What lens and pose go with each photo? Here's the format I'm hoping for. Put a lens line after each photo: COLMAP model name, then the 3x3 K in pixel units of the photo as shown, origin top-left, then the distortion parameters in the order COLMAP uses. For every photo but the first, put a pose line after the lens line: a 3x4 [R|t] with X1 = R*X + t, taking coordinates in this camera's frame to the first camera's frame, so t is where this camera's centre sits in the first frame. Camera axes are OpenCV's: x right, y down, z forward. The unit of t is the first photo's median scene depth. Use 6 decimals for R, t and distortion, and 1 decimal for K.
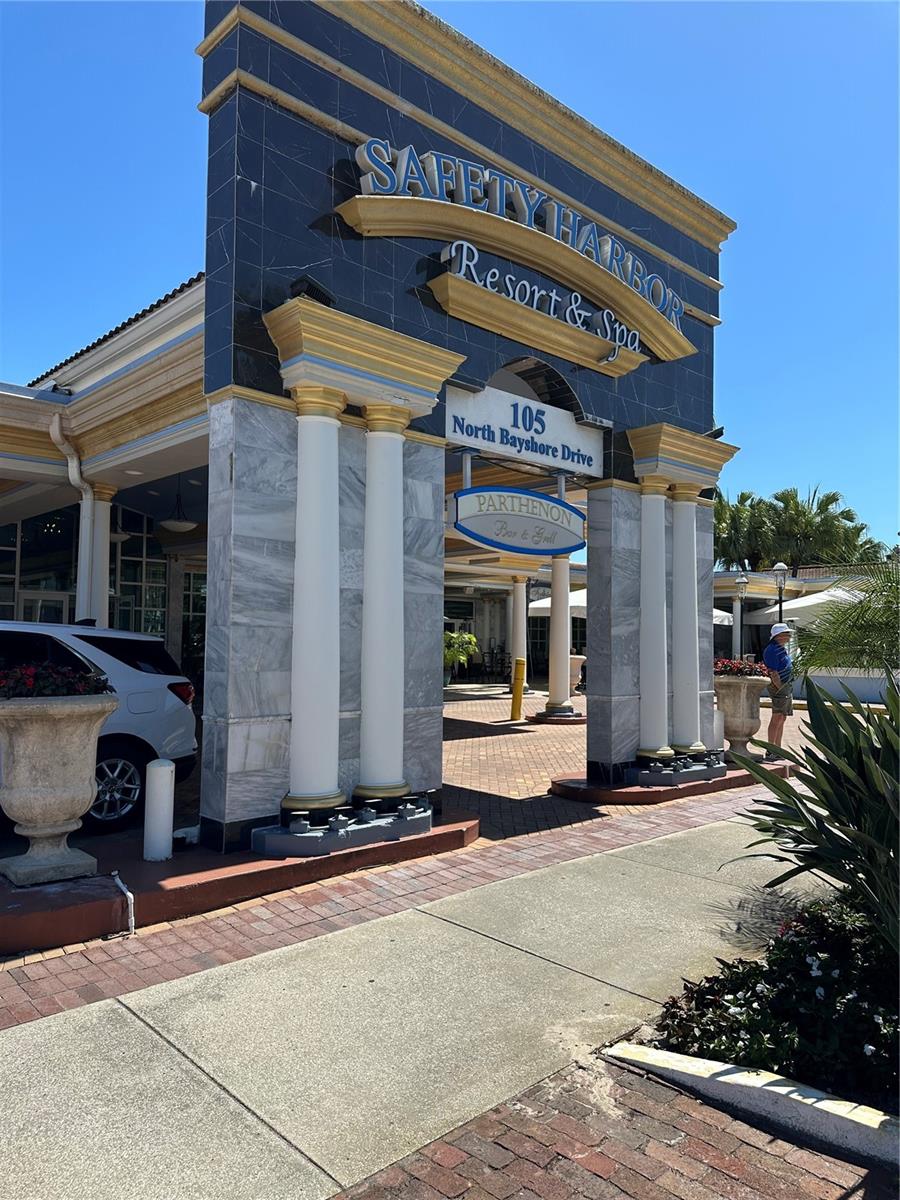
lens RADIAL K [[849.2, 0, 471.2], [0, 849.2, 599.9], [0, 0, 1]] dist [0.160030, -0.228811]
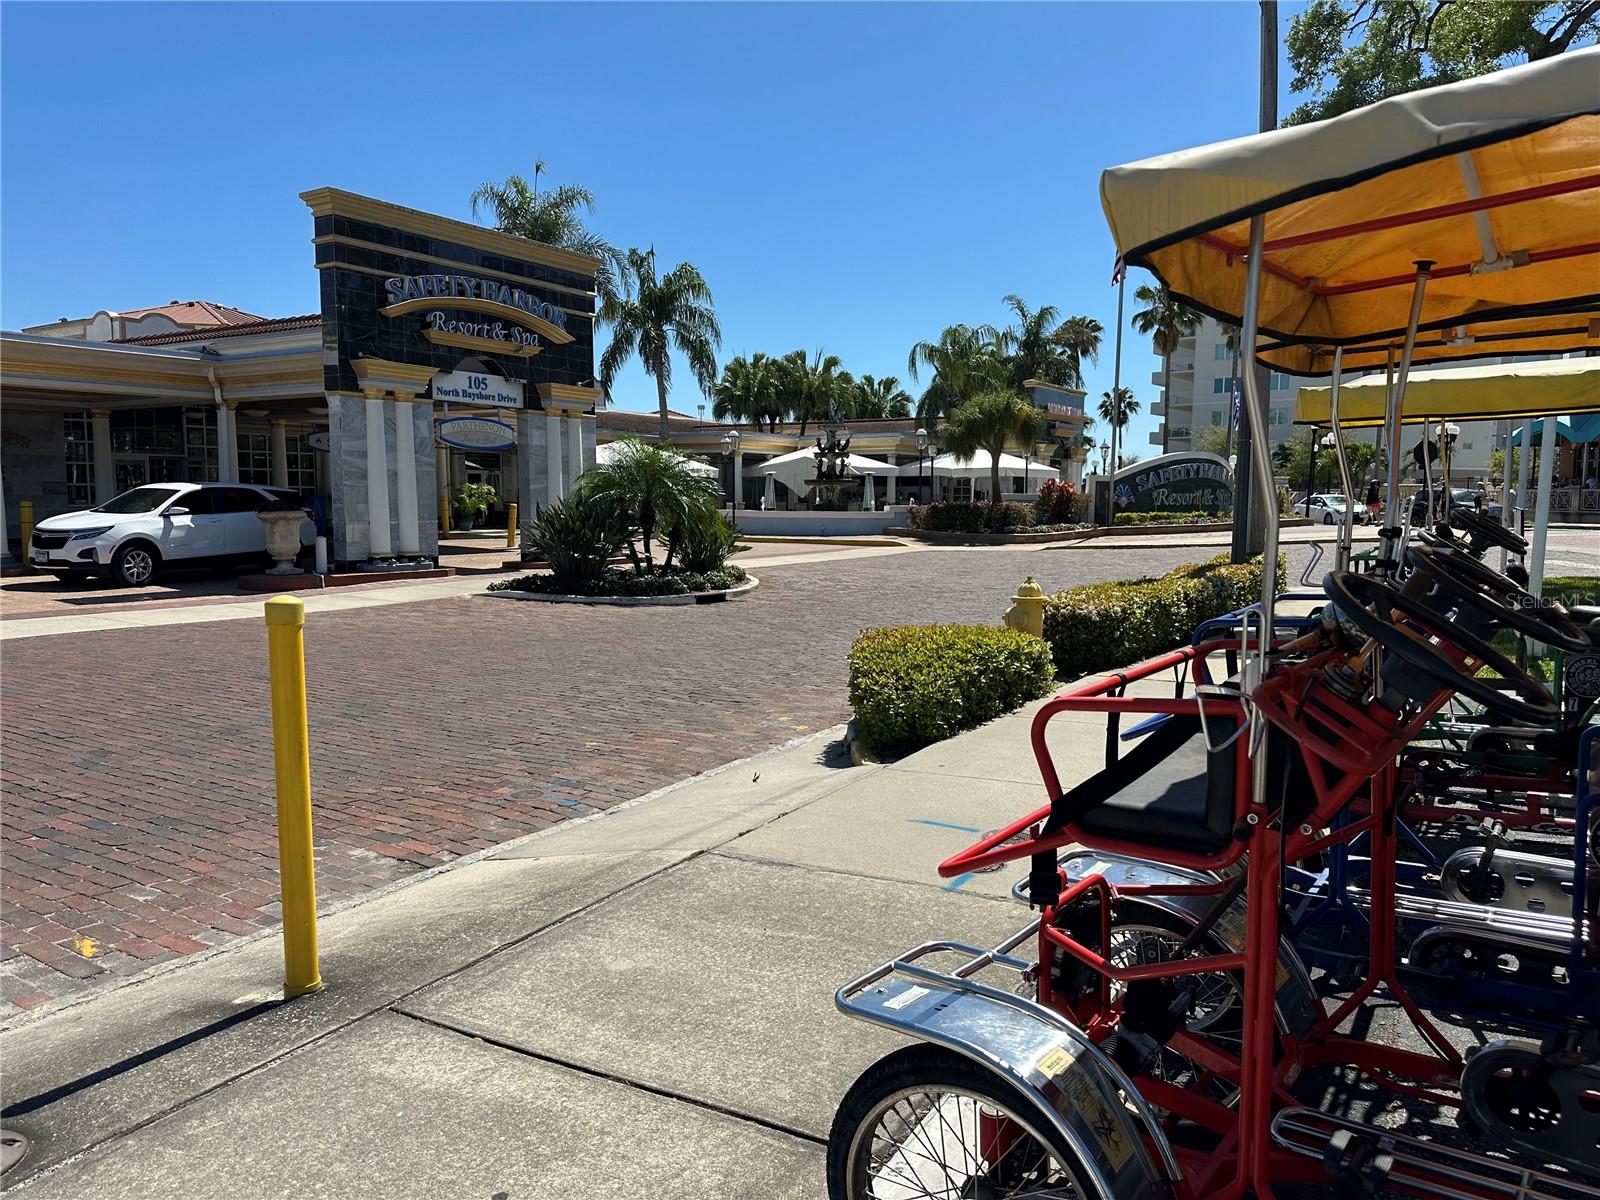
lens RADIAL K [[1119.2, 0, 816.7], [0, 1119.2, 602.4], [0, 0, 1]] dist [0.064285, -0.066334]
pose [[0.970273, -0.026902, 0.240513, 0.225307], [-0.008429, 0.989443, 0.144675, -0.104649], [-0.241866, -0.142402, 0.959803, -2.198288]]
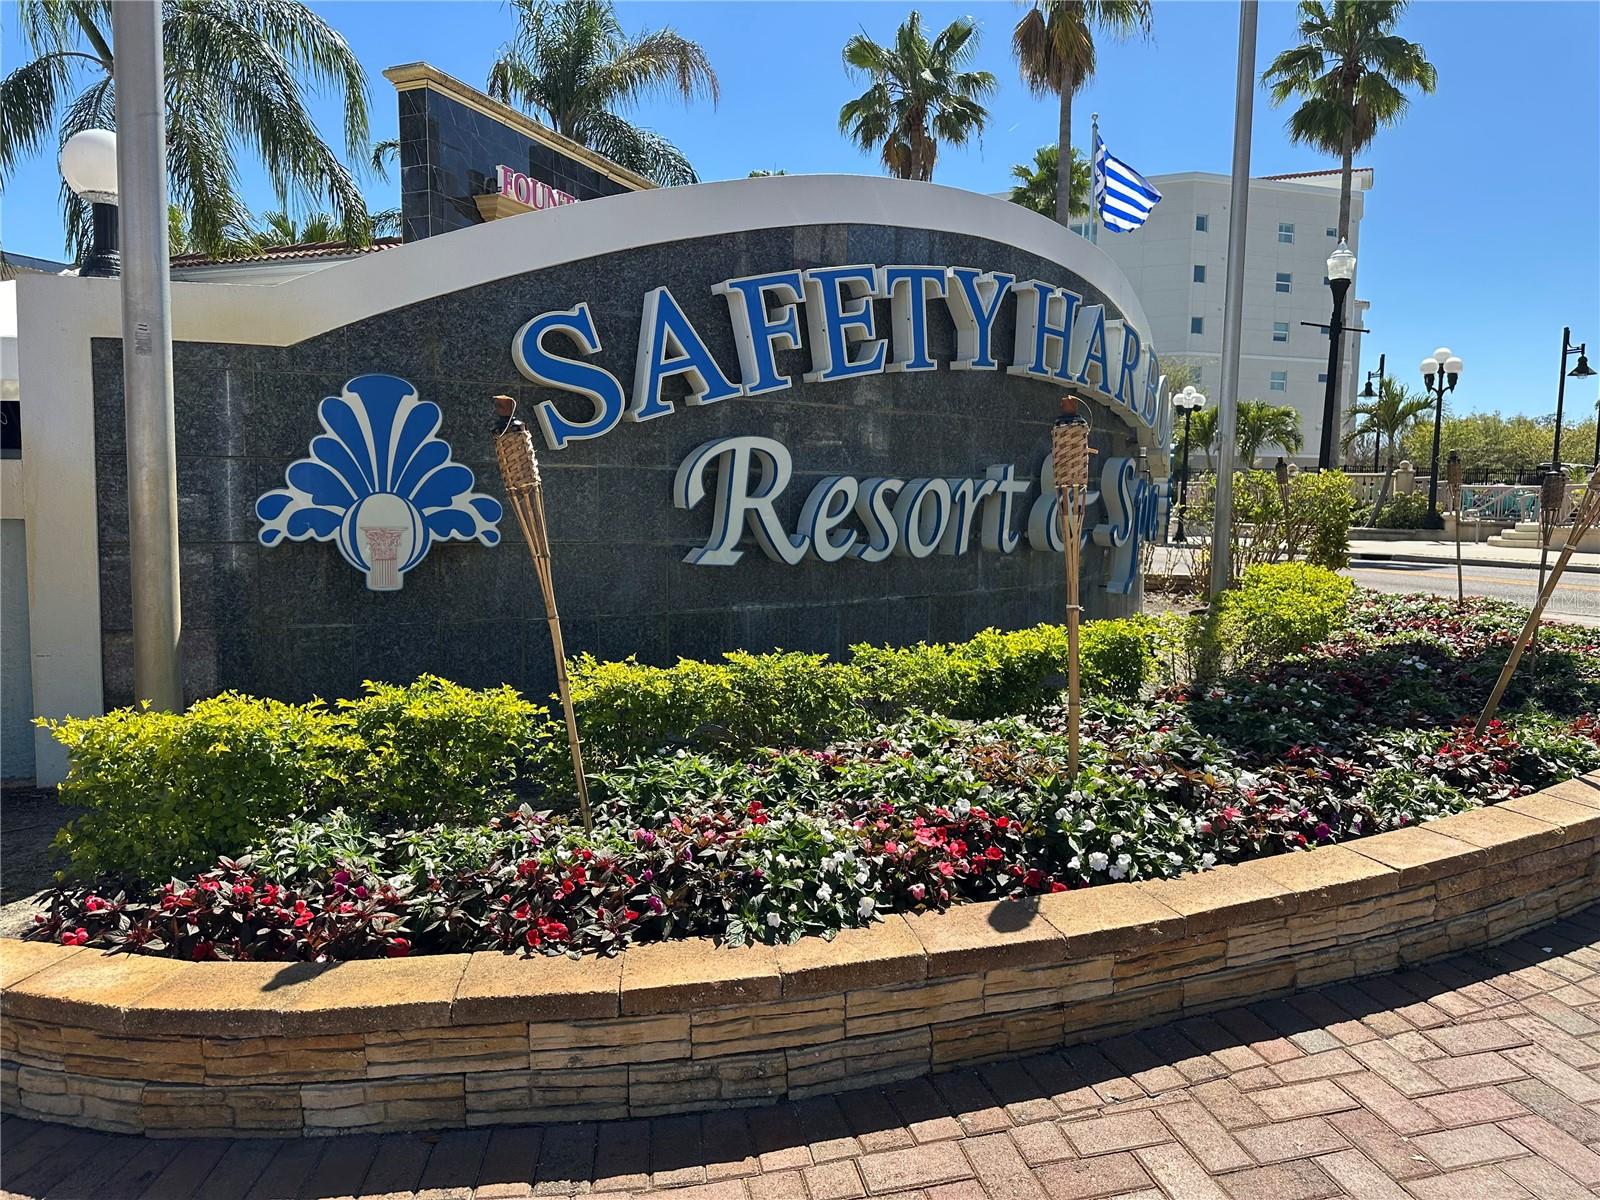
lens RADIAL K [[1132.3, 0, 808.8], [0, 1132.3, 583.2], [0, 0, 1]] dist [0.160030, -0.228811]
pose [[0.907824, -0.029396, 0.418320, 2.995707], [-0.028021, 0.991059, 0.130452, 0.130163], [-0.418414, -0.130150, 0.898883, 2.187785]]
